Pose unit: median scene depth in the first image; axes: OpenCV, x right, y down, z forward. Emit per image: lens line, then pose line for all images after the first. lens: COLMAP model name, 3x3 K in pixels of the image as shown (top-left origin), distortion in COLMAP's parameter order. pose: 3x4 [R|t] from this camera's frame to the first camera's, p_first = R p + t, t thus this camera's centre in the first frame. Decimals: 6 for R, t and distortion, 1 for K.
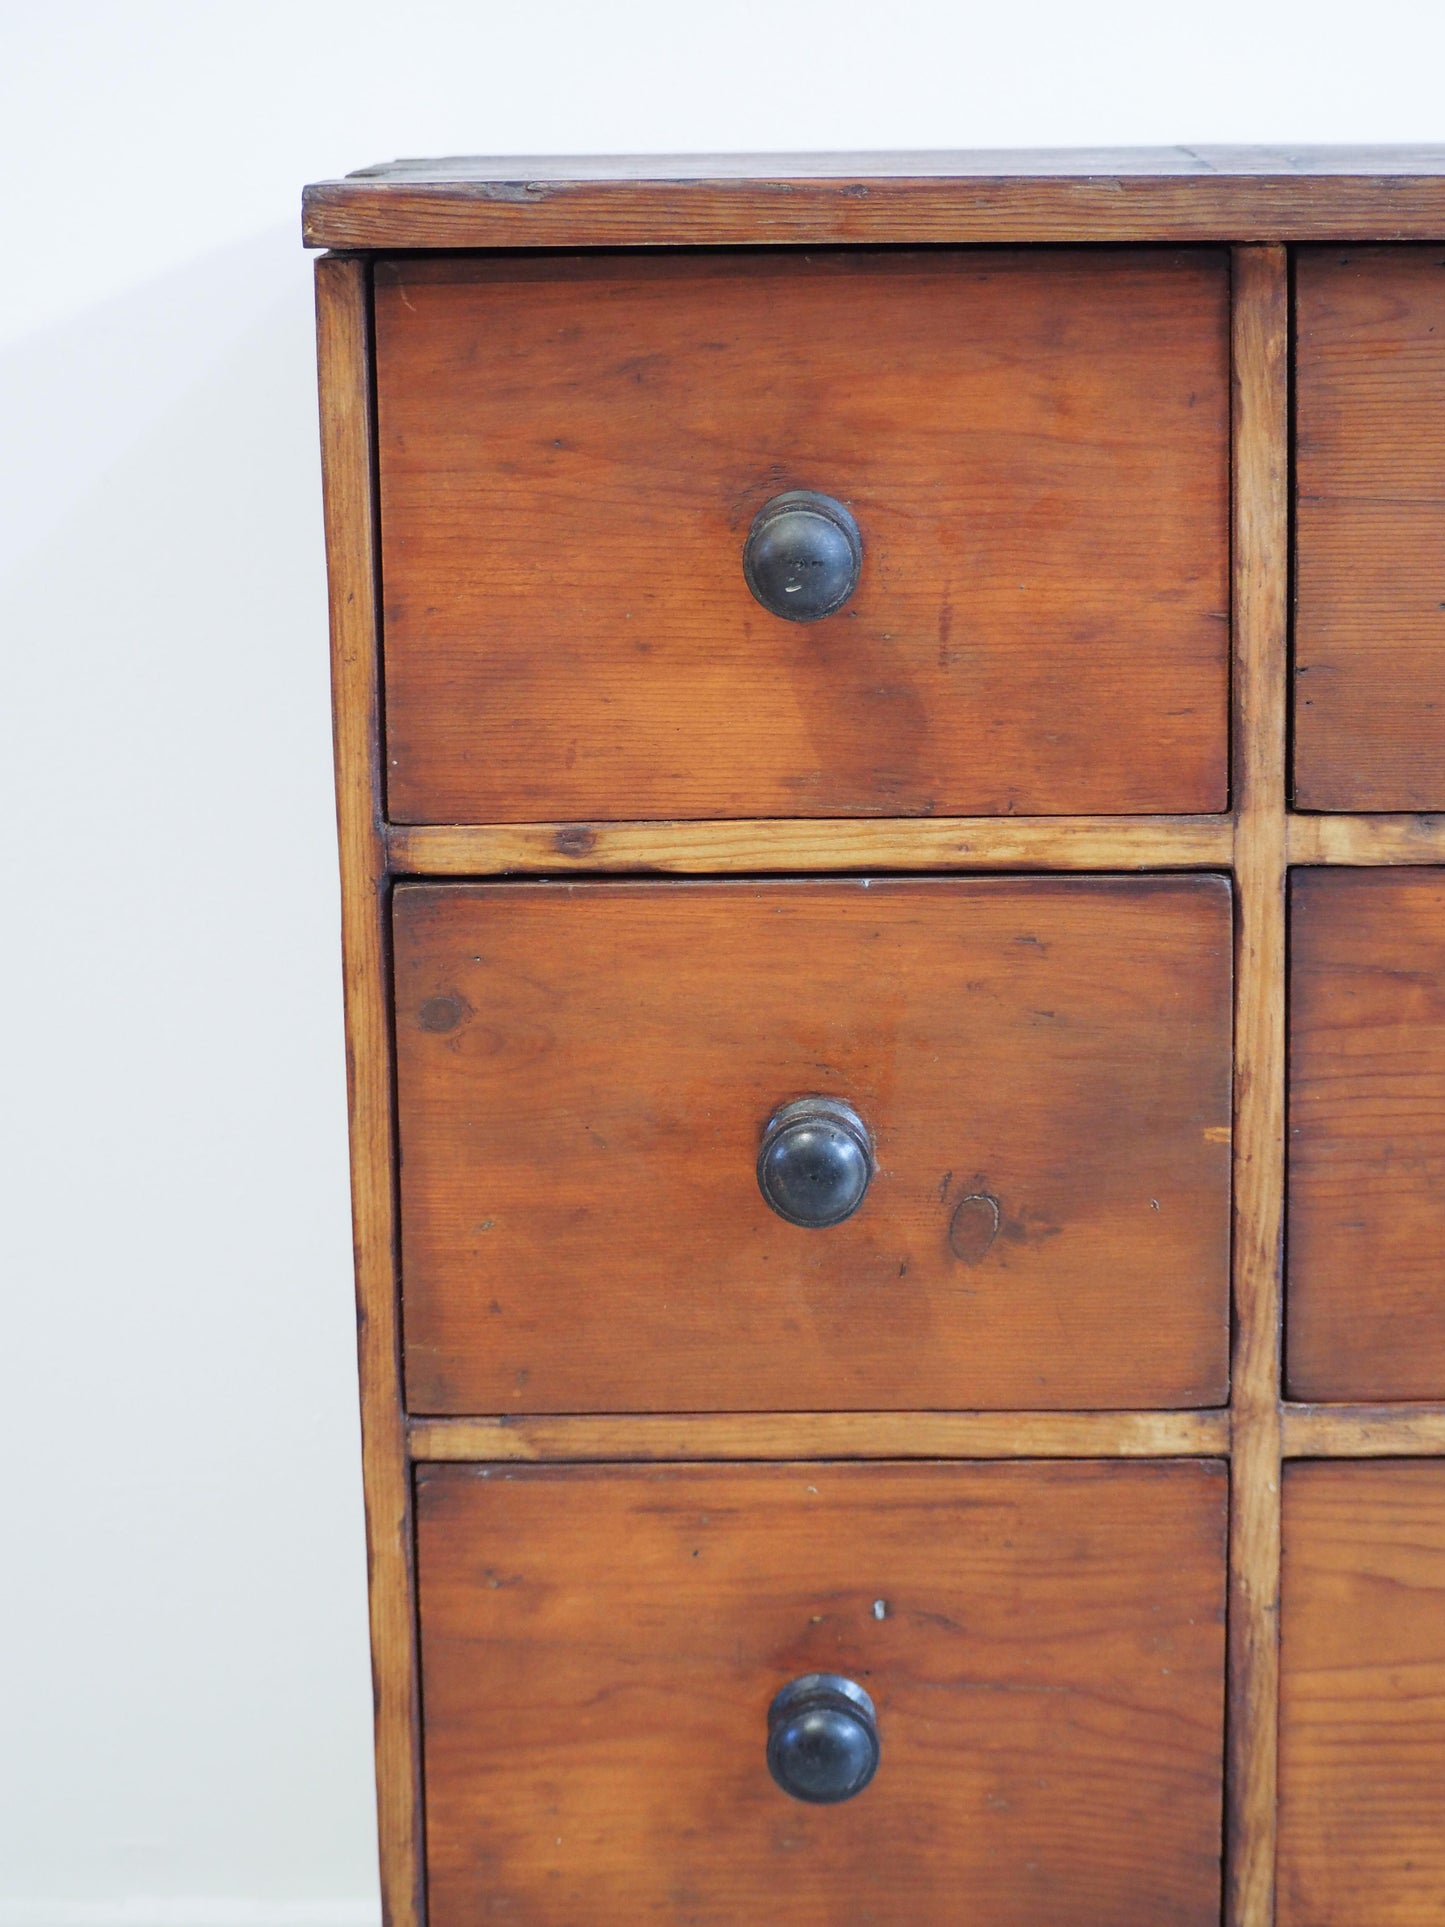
lens RADIAL K [[4564.4, 0, 722.5], [0, 4564.4, 963.5], [0, 0, 1]] dist [-0.199928, -0.117894]
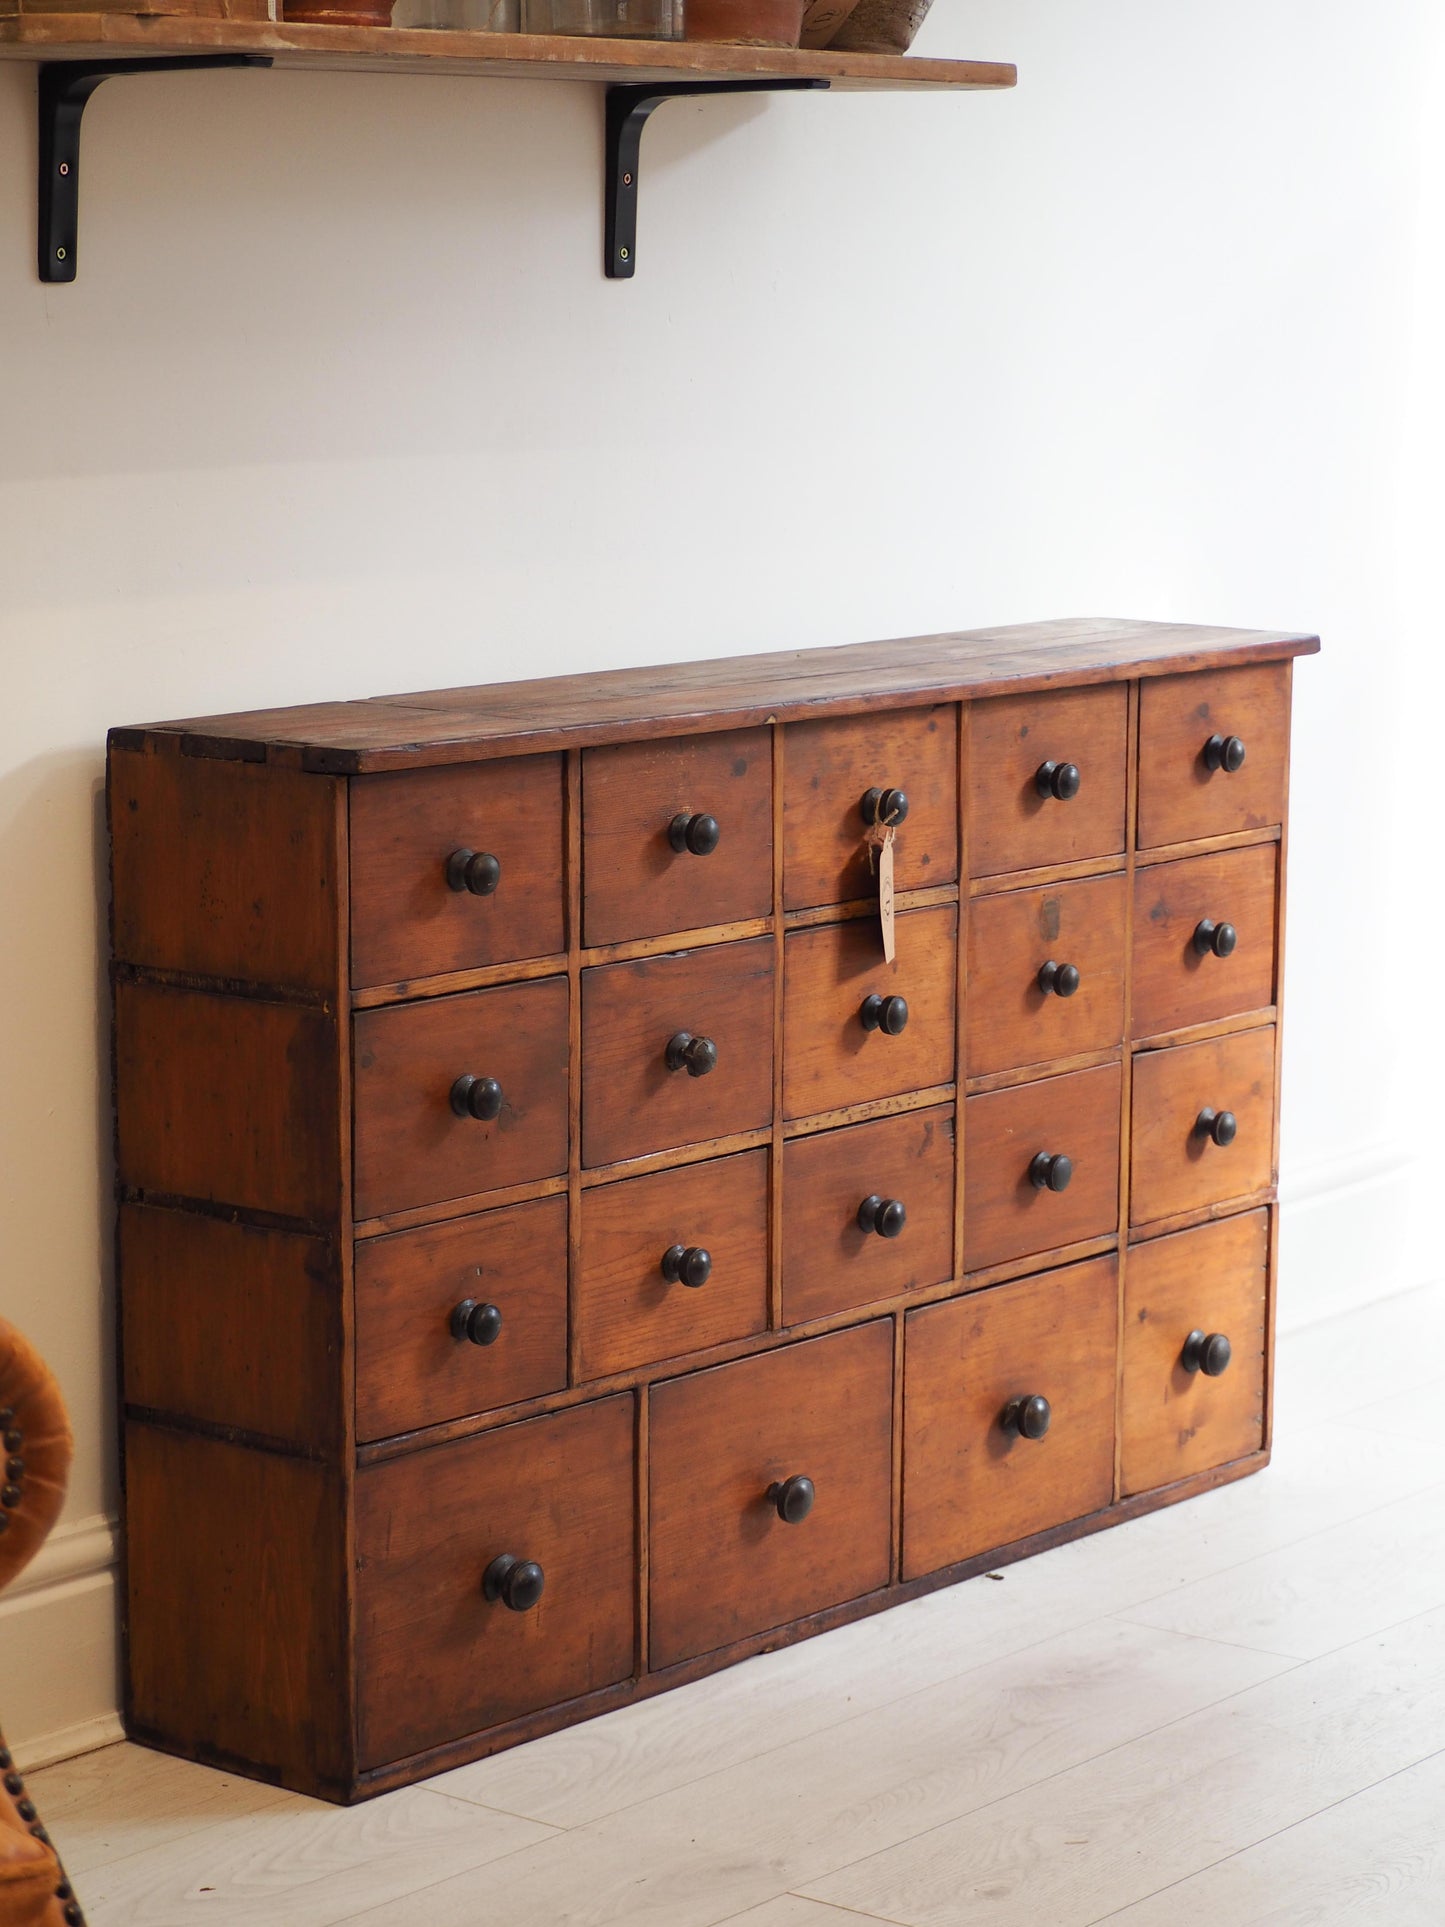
lens RADIAL K [[4730.7, 0, 722.5], [0, 4730.7, 963.5], [0, 0, 1]] dist [-0.229427, 0.104832]
pose [[0.608854, -0.104367, 0.786387, -2.040831], [0.152916, 0.988157, 0.012751, -0.047126], [-0.778404, 0.112488, 0.617603, -0.824487]]
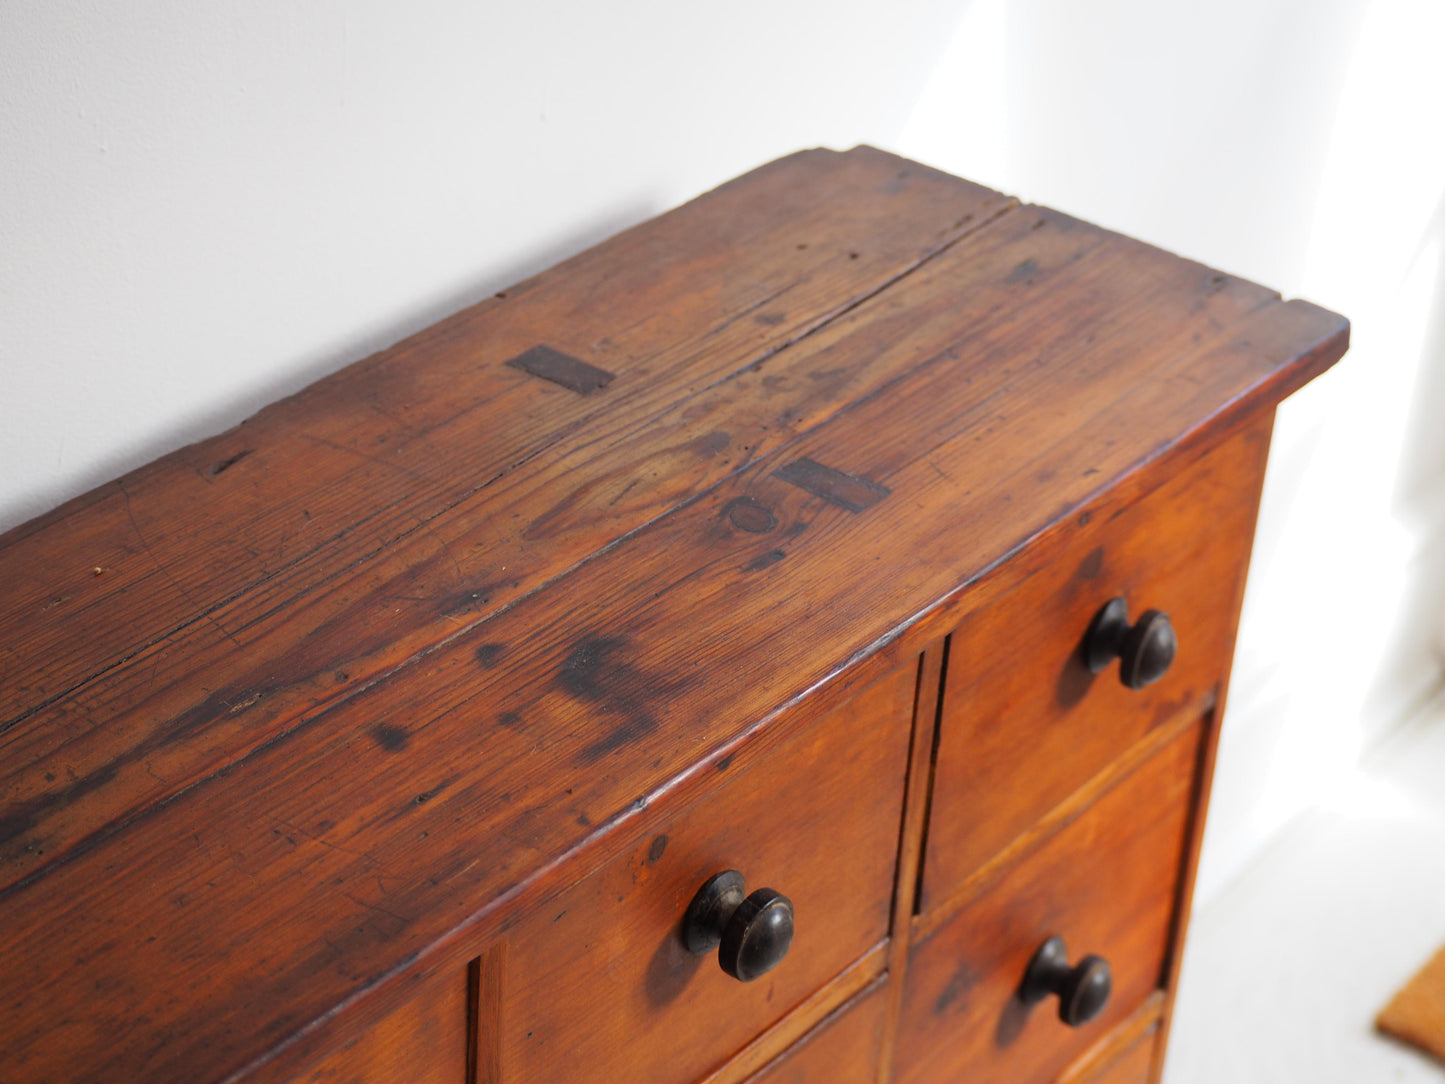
lens RADIAL K [[3422.7, 0, 722.5], [0, 3422.7, 542.0], [0, 0, 1]] dist [-0.199928, -0.117894]
pose [[0.572976, -0.357148, 0.737661, -0.043483], [0.101423, 0.924037, 0.368604, -0.527720], [-0.813272, -0.136386, 0.565674, 0.440626]]
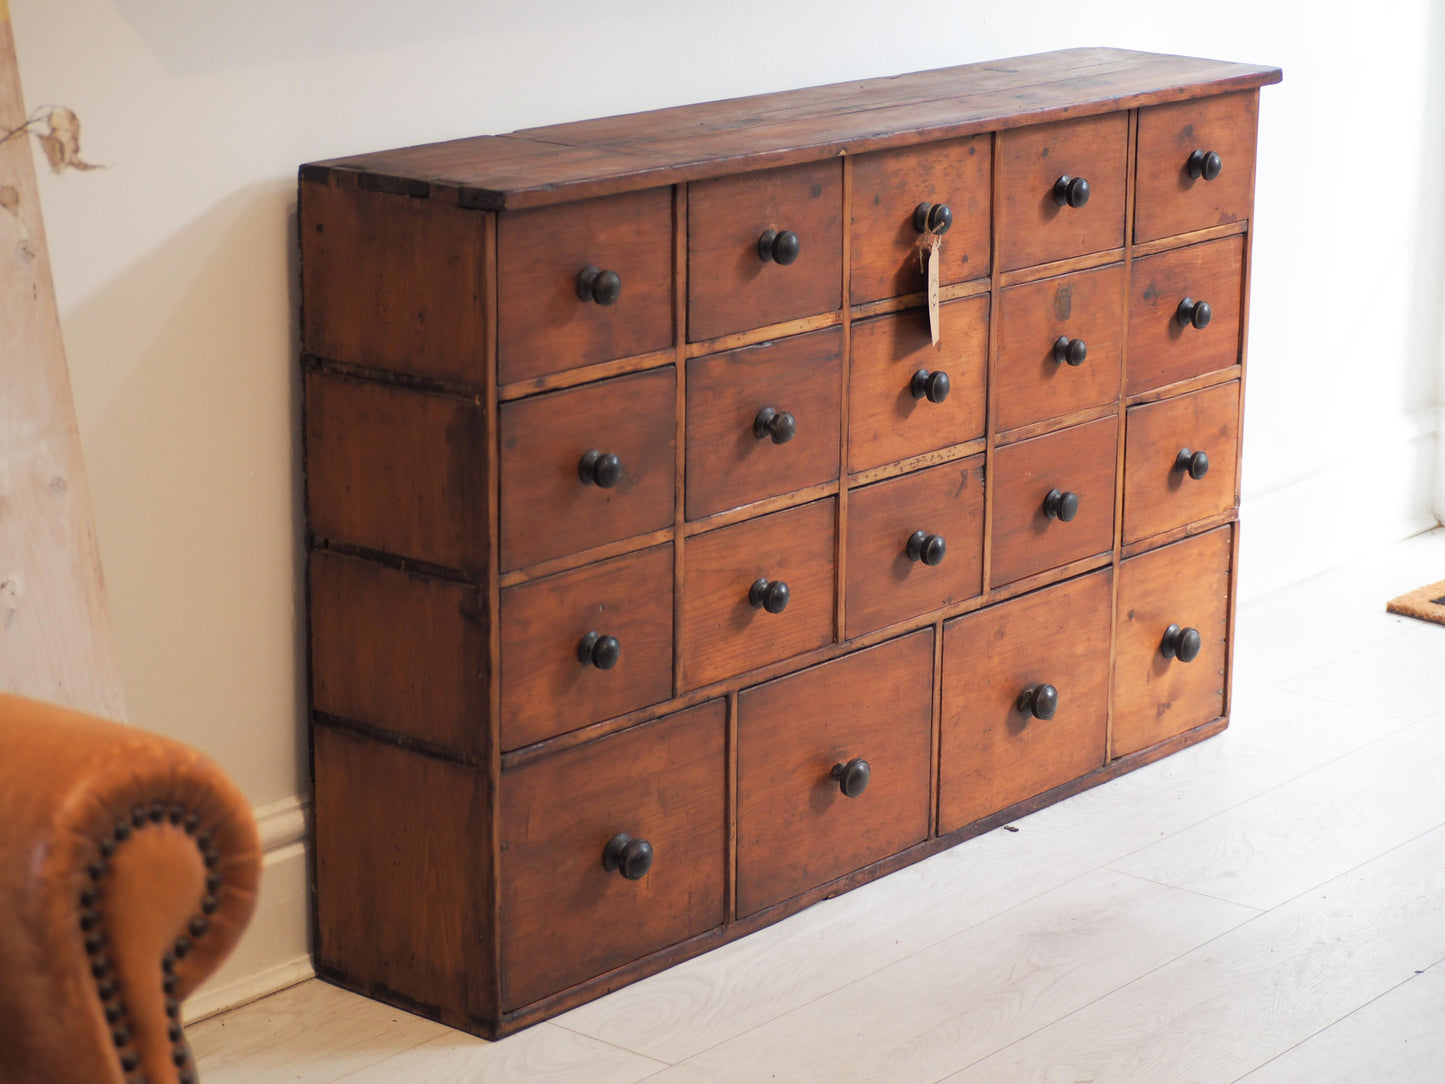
lens RADIAL K [[3547.4, 0, 722.5], [0, 3547.4, 542.0], [0, 0, 1]] dist [-0.229427, 0.104832]
pose [[0.620545, -0.174757, 0.764450, -1.858333], [0.146296, 0.983536, 0.106086, -0.160559], [-0.770404, 0.046005, 0.635894, -0.675561]]
